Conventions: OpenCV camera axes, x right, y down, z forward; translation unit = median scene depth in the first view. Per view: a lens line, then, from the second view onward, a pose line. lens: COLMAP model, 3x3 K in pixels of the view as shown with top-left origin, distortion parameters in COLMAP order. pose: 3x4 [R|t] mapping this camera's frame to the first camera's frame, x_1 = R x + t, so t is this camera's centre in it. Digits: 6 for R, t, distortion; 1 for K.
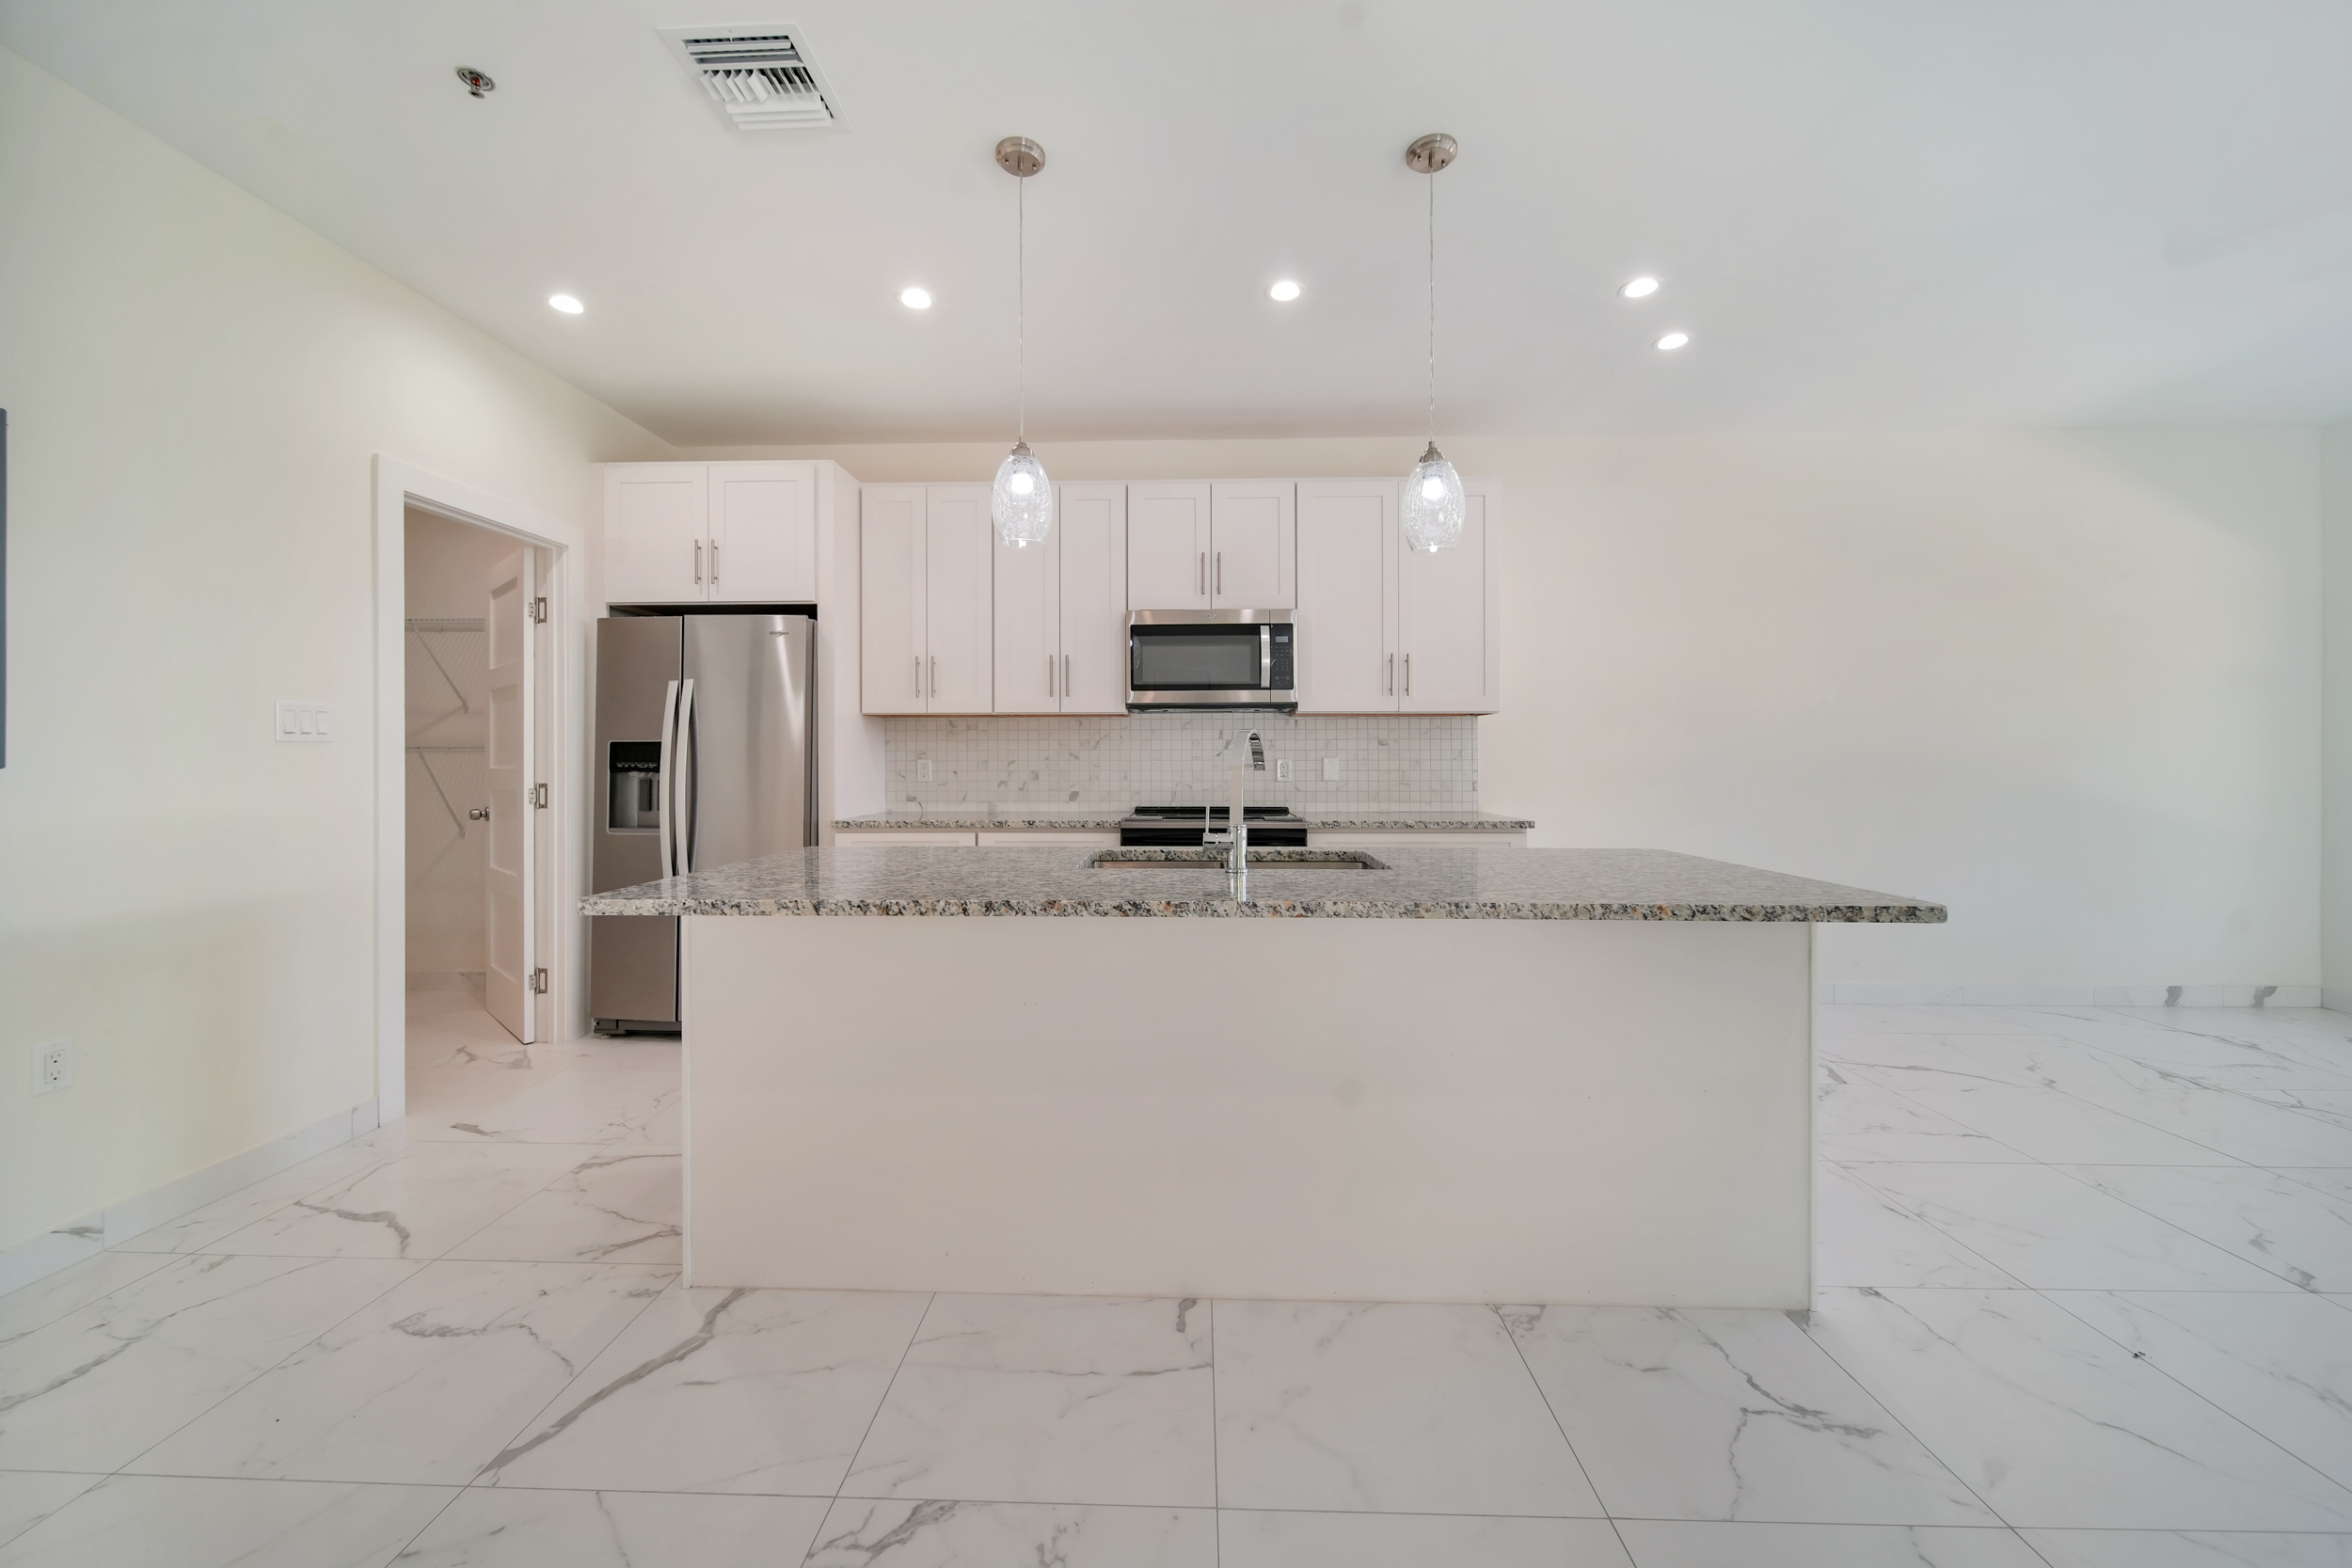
lens RADIAL K [[860.7, 0, 1161.7], [0, 860.7, 759.6], [0, 0, 1]] dist [0.001601, 0.000133]
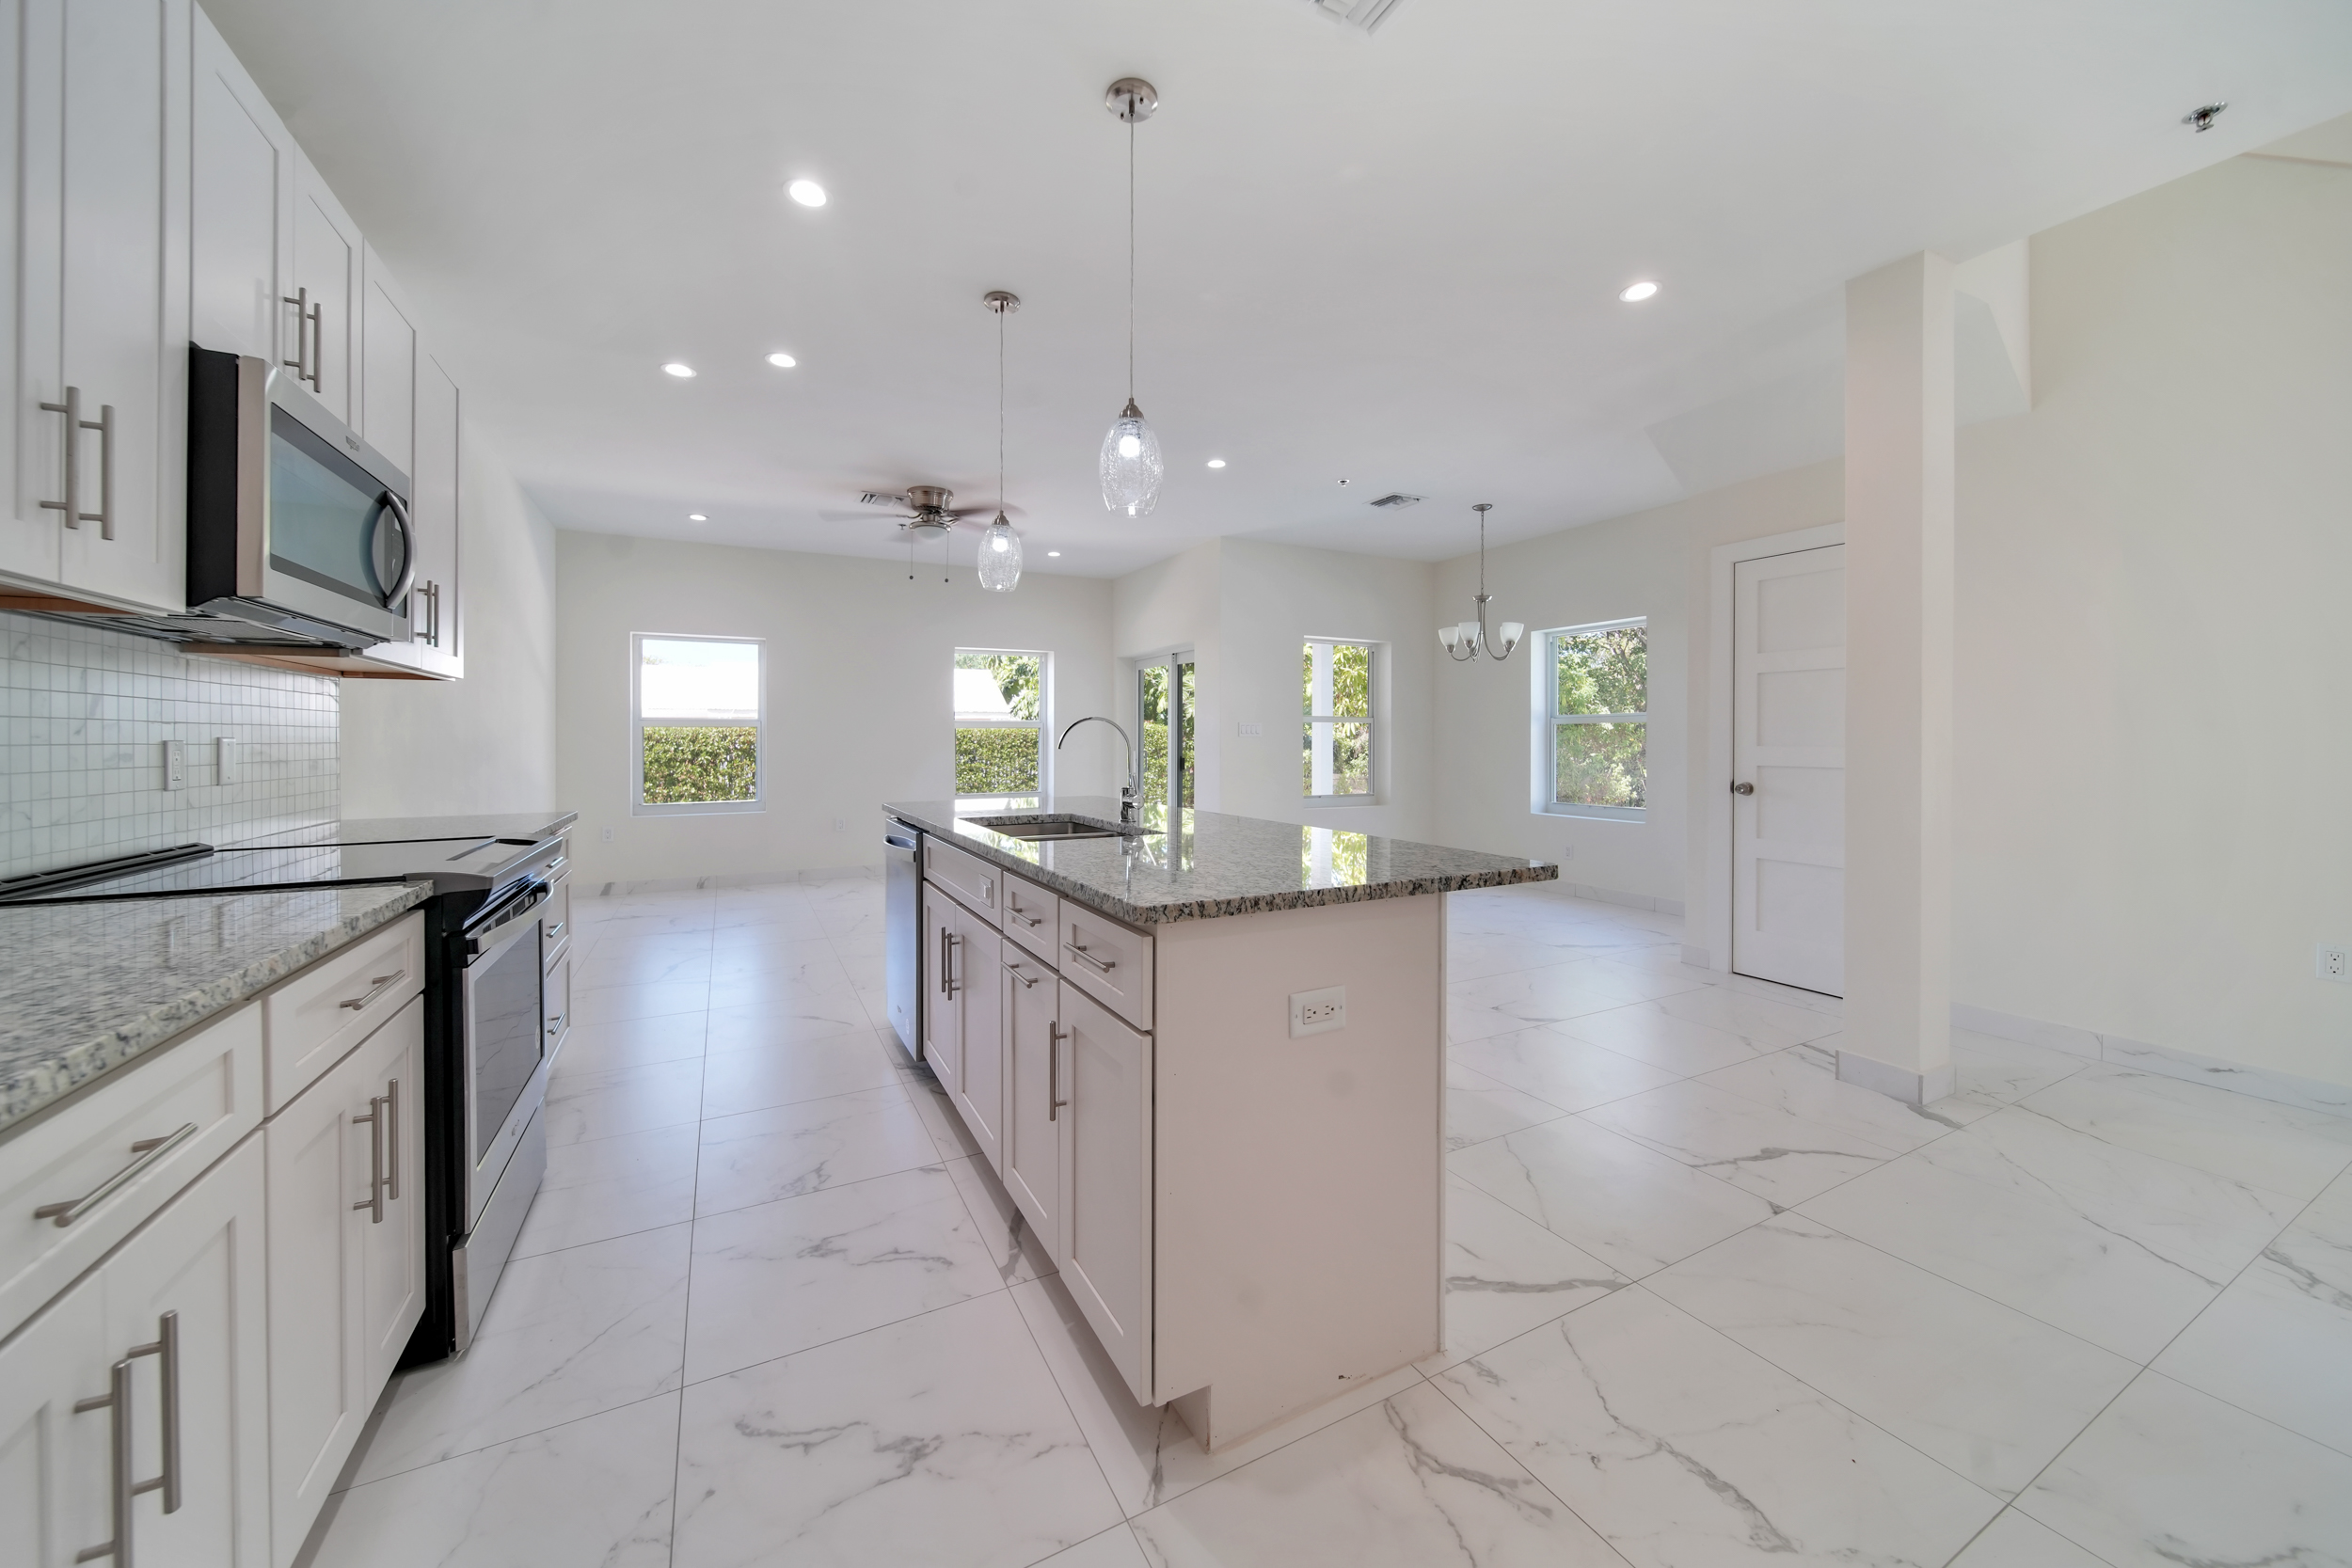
lens RADIAL K [[866.3, 0, 1176.9], [0, 866.3, 745.3], [0, 0, 1]] dist [0.000295, -0.000064]
pose [[-0.516360, -0.002692, 0.856367, -0.543821], [0.003874, 0.999977, 0.005479, 0.000980], [-0.856363, 0.006147, -0.516338, 0.786421]]
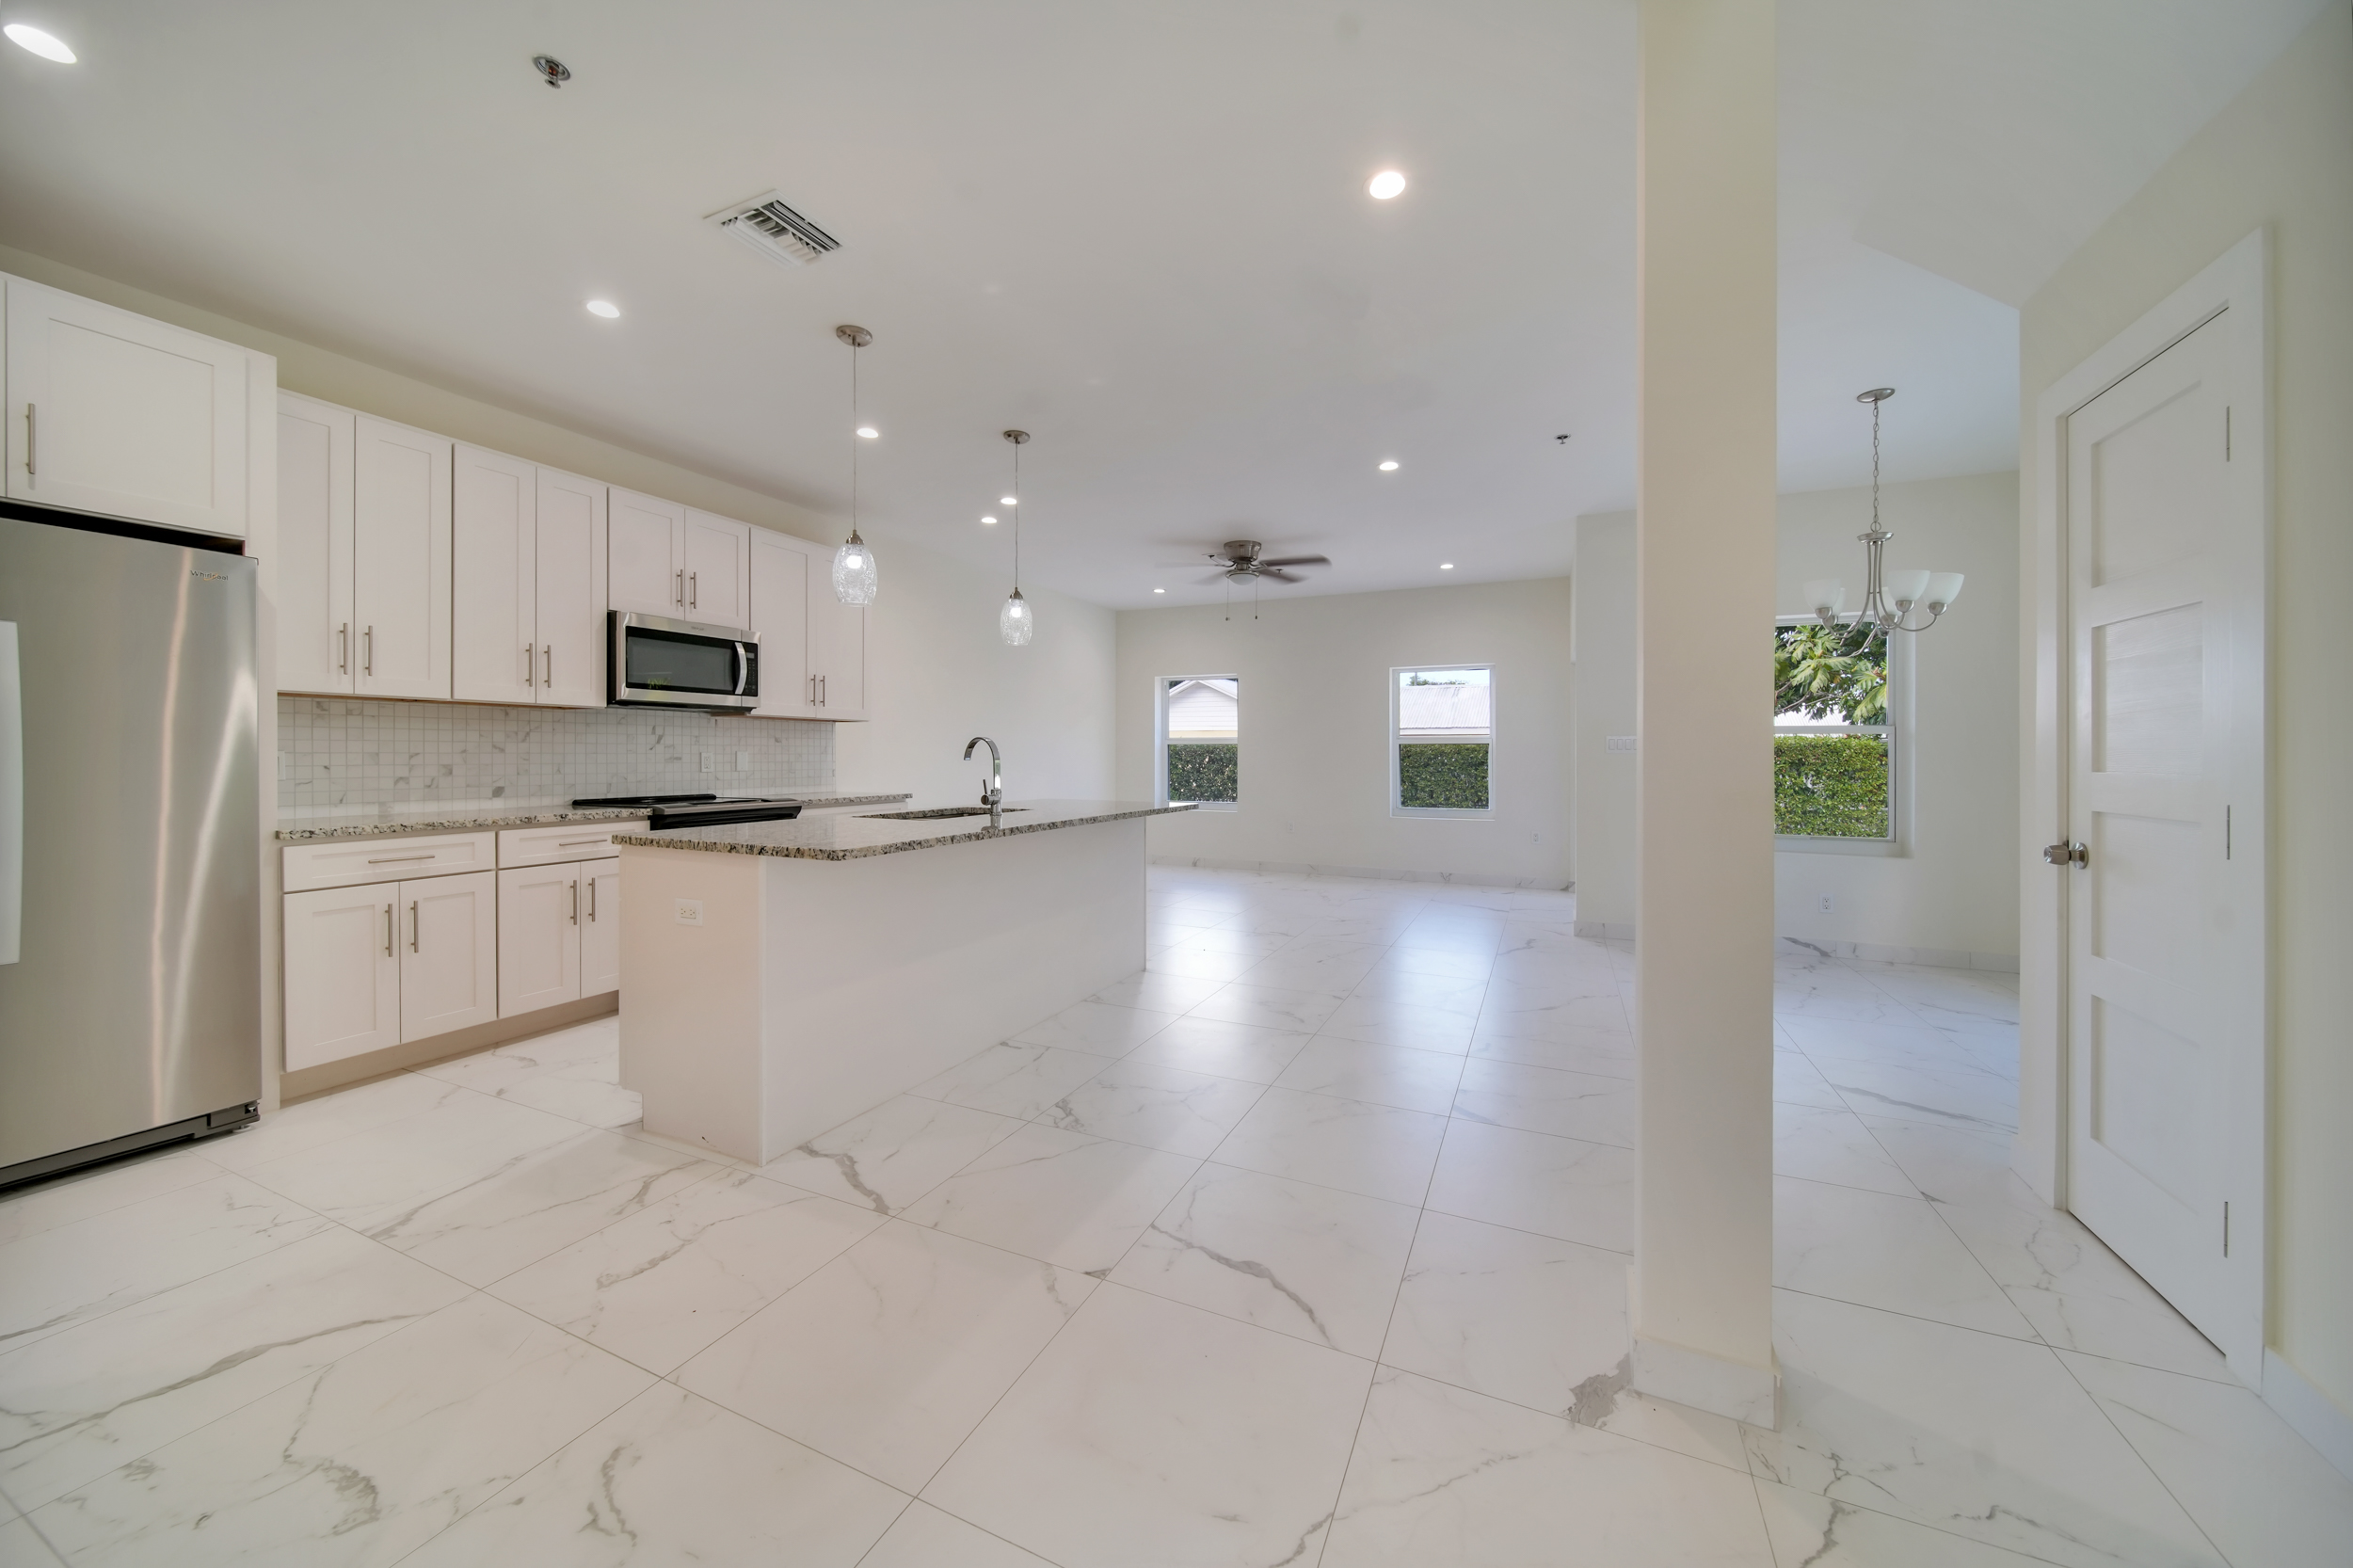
lens RADIAL K [[861.2, 0, 1162.2], [0, 861.2, 759.6], [0, 0, 1]] dist [0.001601, 0.000133]
pose [[0.381297, -0.002273, 0.924450, -0.706702], [-0.002421, 0.999991, 0.003458, 0.002882], [-0.924449, -0.003557, 0.381288, -0.013996]]
